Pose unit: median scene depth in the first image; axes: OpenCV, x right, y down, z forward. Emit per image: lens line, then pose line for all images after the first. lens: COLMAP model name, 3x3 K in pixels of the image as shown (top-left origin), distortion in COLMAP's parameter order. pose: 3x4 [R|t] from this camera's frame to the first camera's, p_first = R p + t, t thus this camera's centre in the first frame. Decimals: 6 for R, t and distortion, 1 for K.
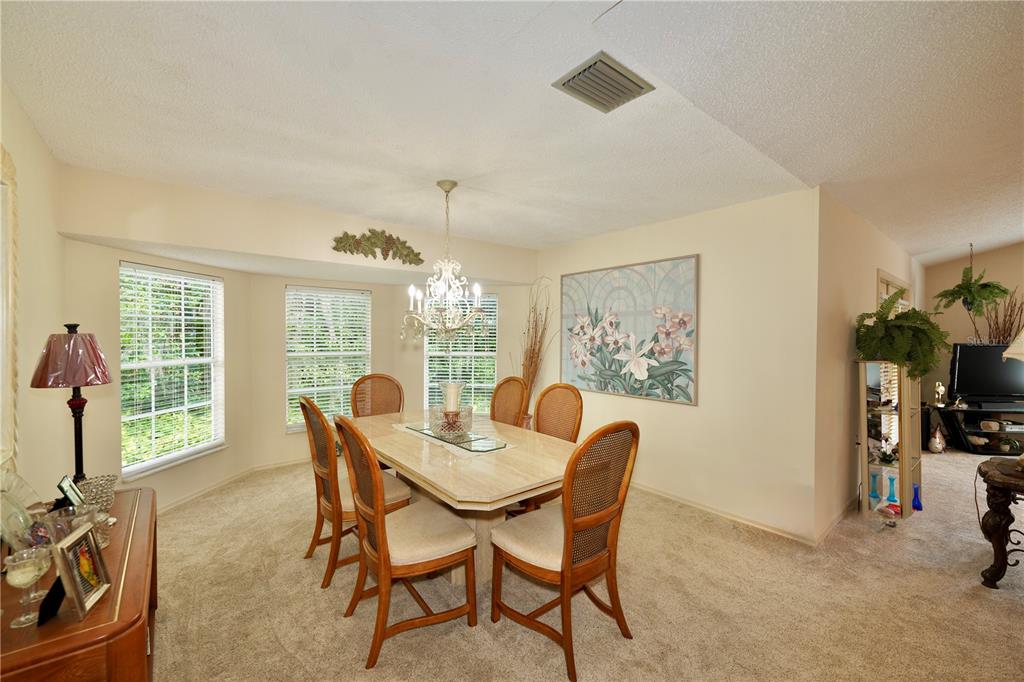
lens RADIAL K [[414.4, 0, 489.4], [0, 414.4, 339.6], [0, 0, 1]] dist [0.000753, -0.004780]
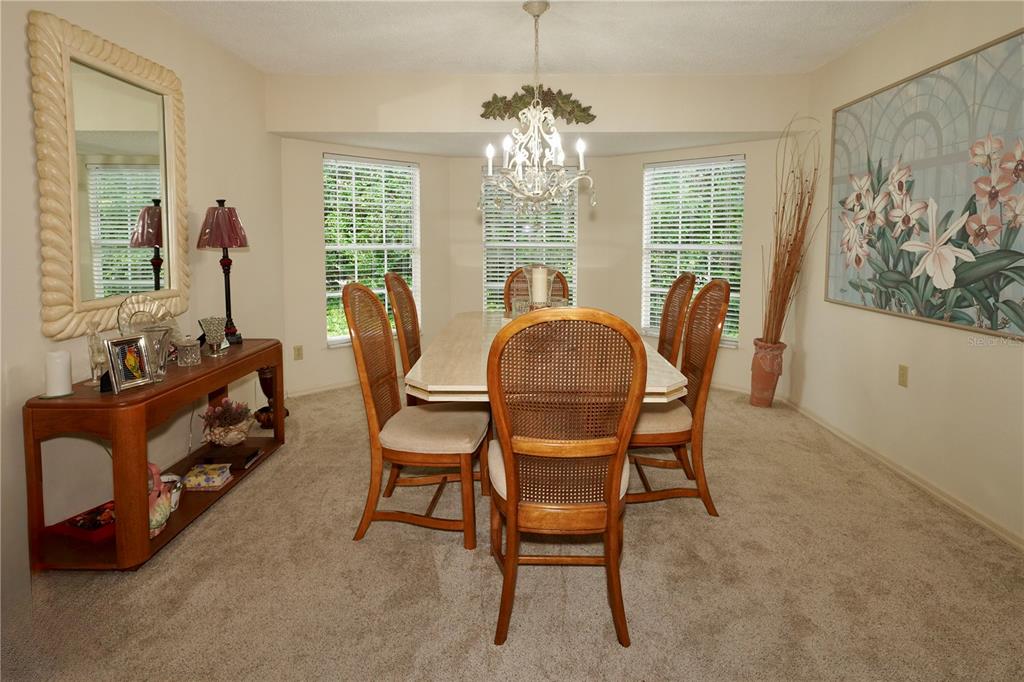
lens RADIAL K [[550.0, 0, 511.5], [0, 550.0, 278.8], [0, 0, 1]] dist [-0.000122, -0.000354]
pose [[0.773825, 0.043806, -0.631883, 0.376368], [-0.009914, 0.998321, 0.057068, 0.049514], [0.633322, -0.037896, 0.772960, 0.126098]]
